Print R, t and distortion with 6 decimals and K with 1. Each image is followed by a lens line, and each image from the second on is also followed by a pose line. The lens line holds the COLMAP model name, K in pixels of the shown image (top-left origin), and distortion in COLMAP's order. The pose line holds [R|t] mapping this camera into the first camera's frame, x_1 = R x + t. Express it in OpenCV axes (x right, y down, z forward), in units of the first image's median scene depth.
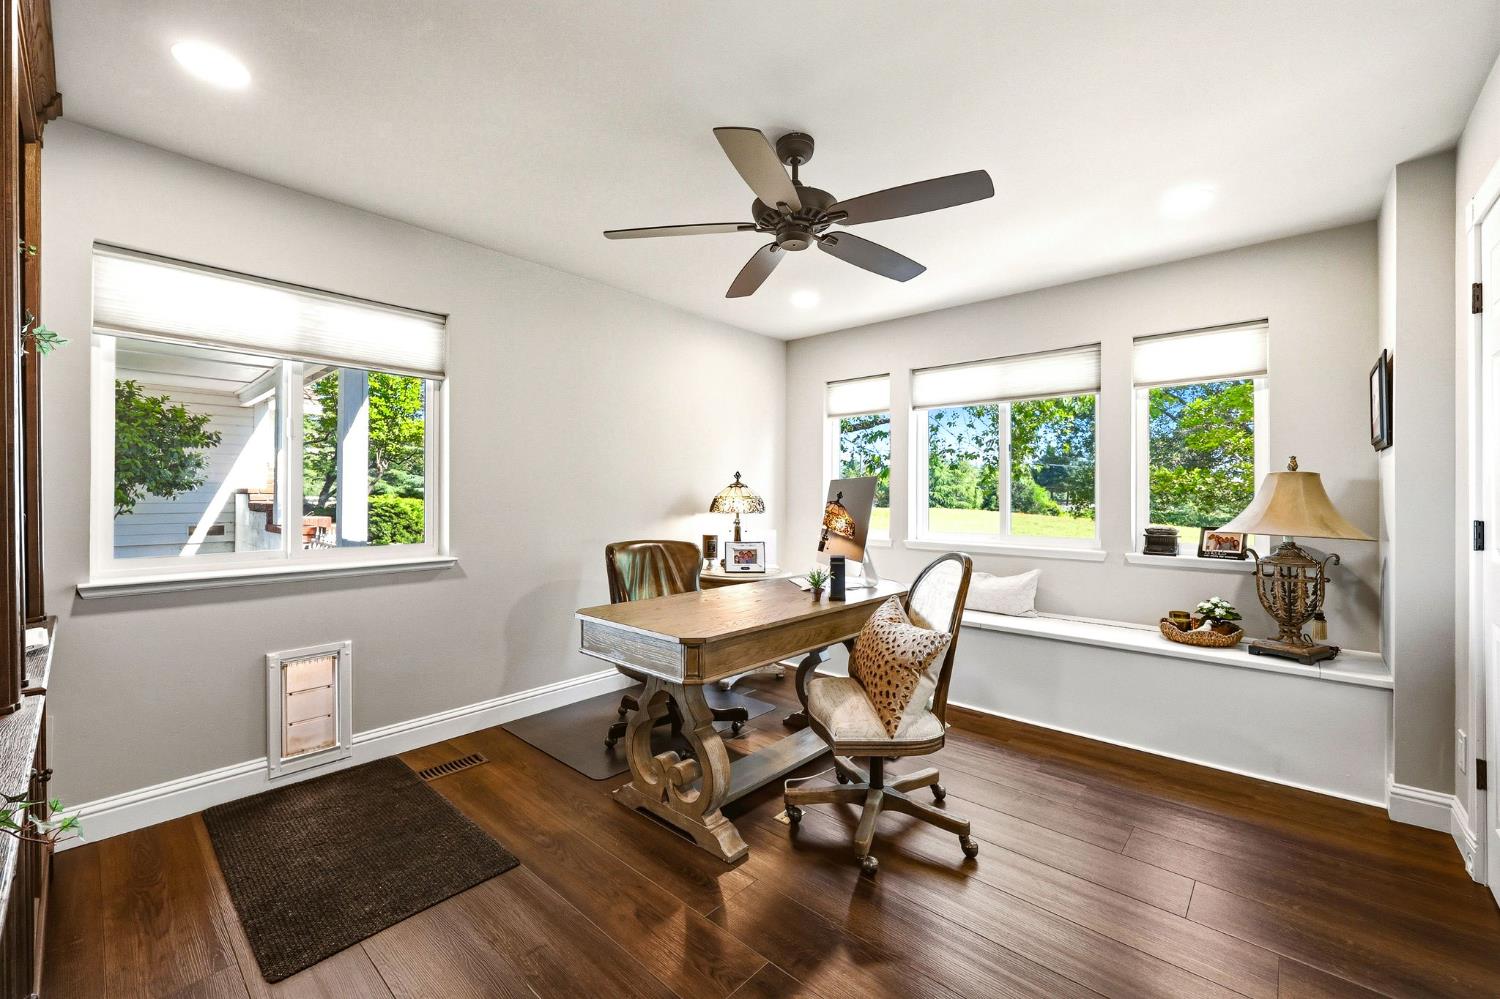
lens RADIAL K [[603.6, 0, 761.1], [0, 603.6, 494.3], [0, 0, 1]] dist [0.000934, 0.000081]
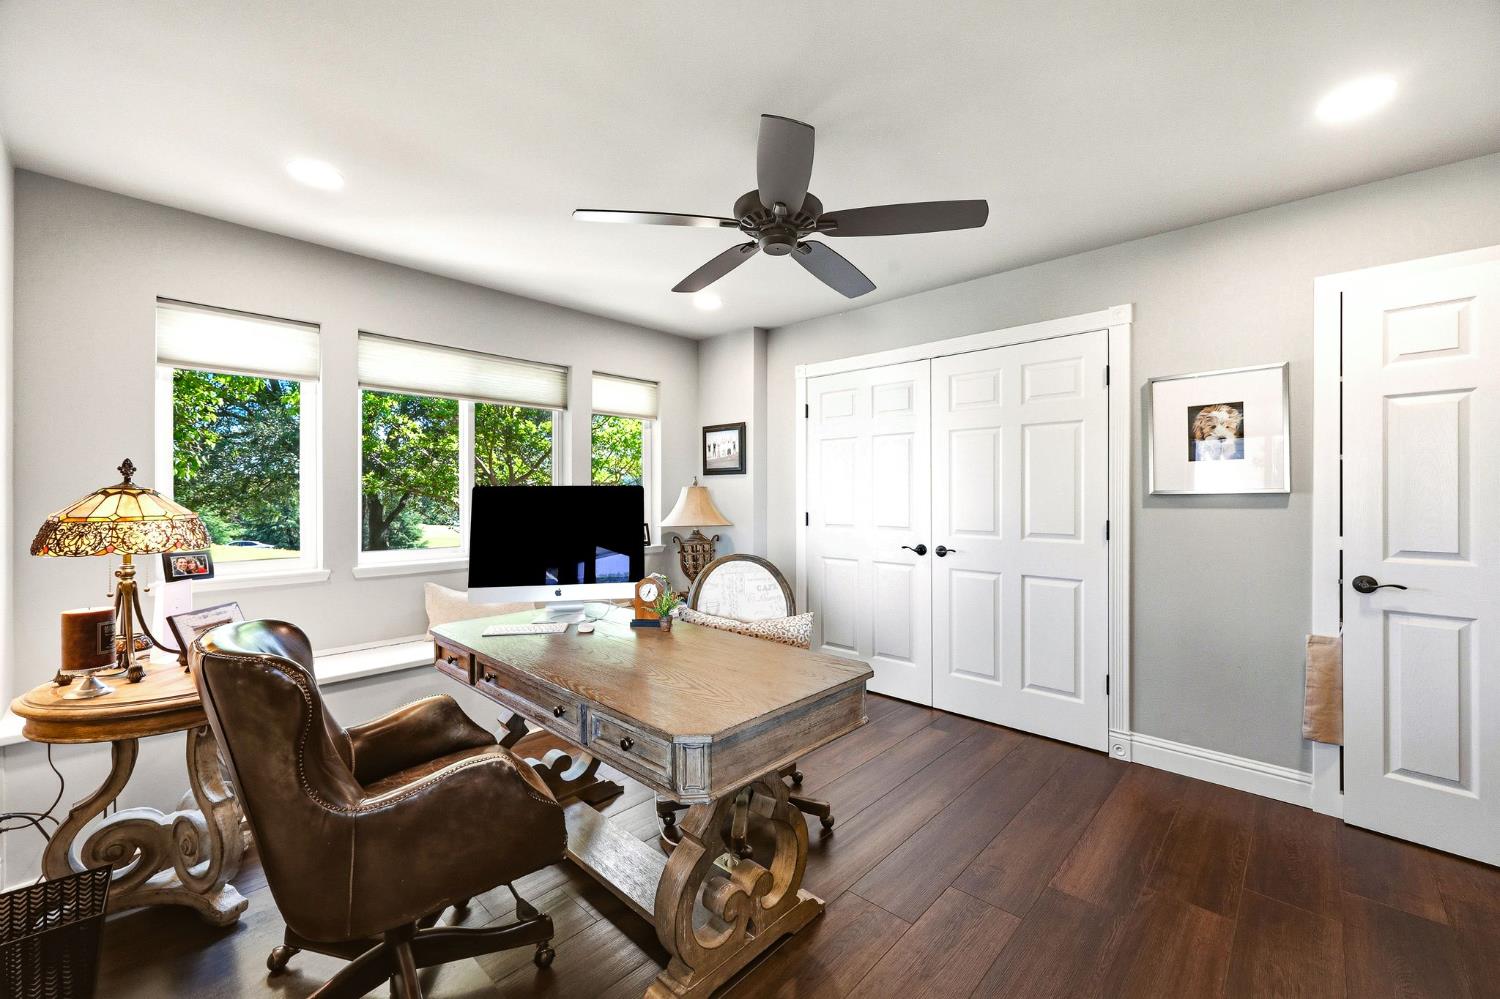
lens RADIAL K [[603.6, 0, 761.1], [0, 603.6, 494.3], [0, 0, 1]] dist [0.000934, 0.000081]
pose [[0.018526, -0.002080, 0.999826, -0.474334], [0.001703, 0.999996, 0.002049, -0.012140], [-0.999827, 0.001665, 0.018530, 0.525131]]
